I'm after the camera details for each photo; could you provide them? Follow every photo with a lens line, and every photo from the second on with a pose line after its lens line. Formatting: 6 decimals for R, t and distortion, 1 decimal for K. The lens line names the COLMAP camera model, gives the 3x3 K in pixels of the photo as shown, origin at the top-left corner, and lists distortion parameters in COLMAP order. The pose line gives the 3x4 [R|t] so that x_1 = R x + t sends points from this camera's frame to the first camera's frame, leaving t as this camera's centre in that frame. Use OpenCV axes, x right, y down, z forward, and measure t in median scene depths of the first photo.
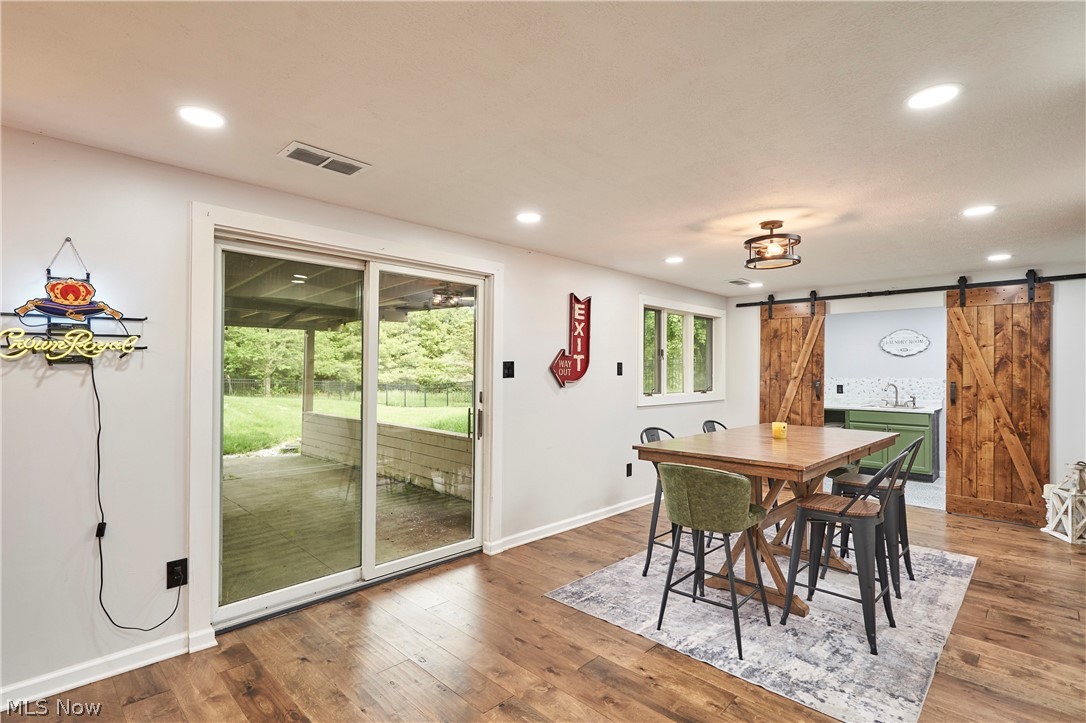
lens RADIAL K [[508.4, 0, 546.7], [0, 508.4, 365.1], [0, 0, 1]] dist [0.003946, -0.000628]
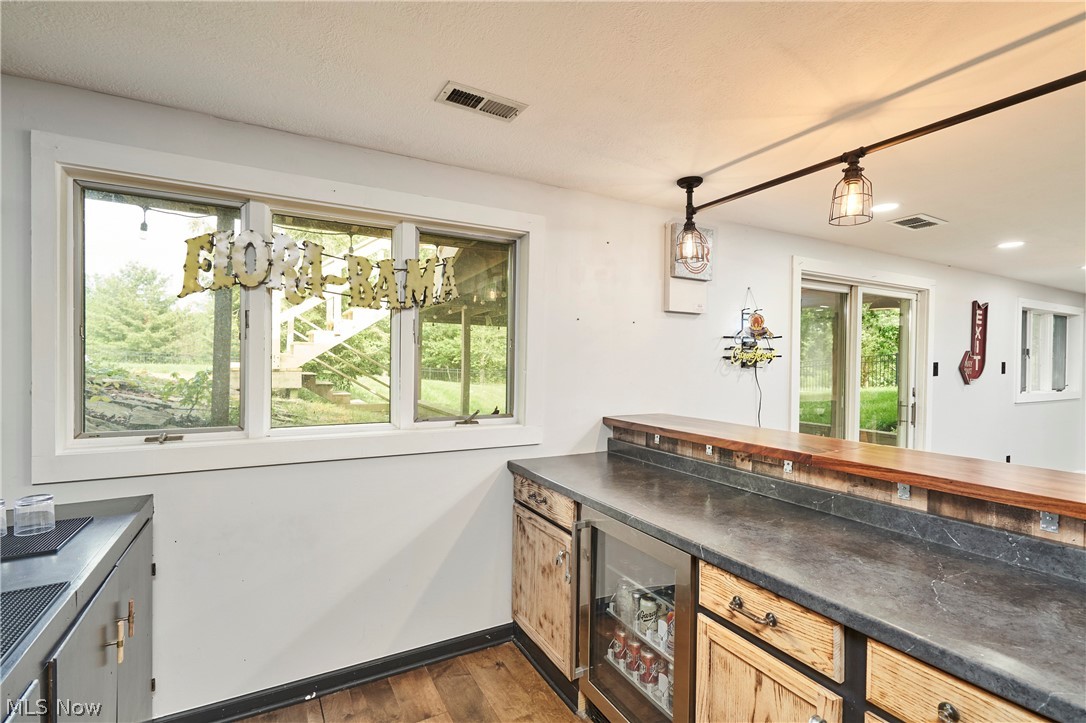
lens RADIAL K [[508.4, 0, 547.3], [0, 508.4, 363.3], [0, 0, 1]] dist [0.003946, -0.000628]
pose [[0.963480, 0.005544, -0.267723, -1.061971], [-0.001799, 0.999897, 0.014232, -0.034414], [0.267775, -0.013231, 0.963391, -0.647114]]
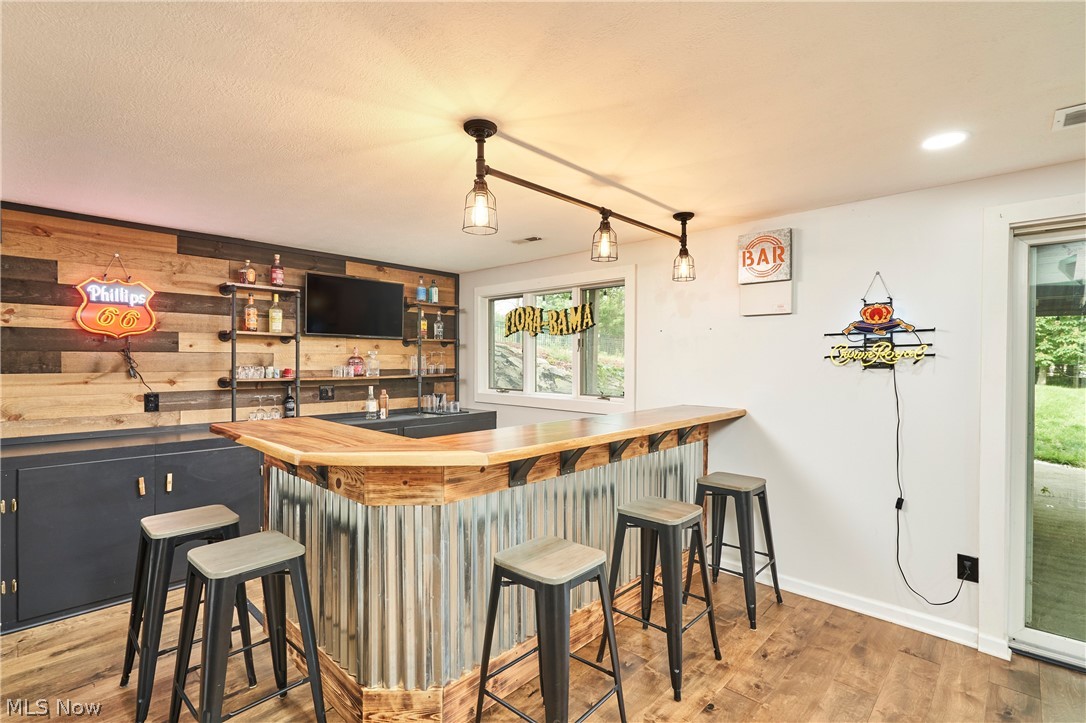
lens RADIAL K [[508.4, 0, 550.8], [0, 508.4, 359.6], [0, 0, 1]] dist [0.003946, -0.000628]
pose [[0.024921, -0.005809, -0.999673, 0.324340], [0.007679, 0.999955, -0.005619, -0.023383], [0.999660, -0.007537, 0.024965, 0.124858]]
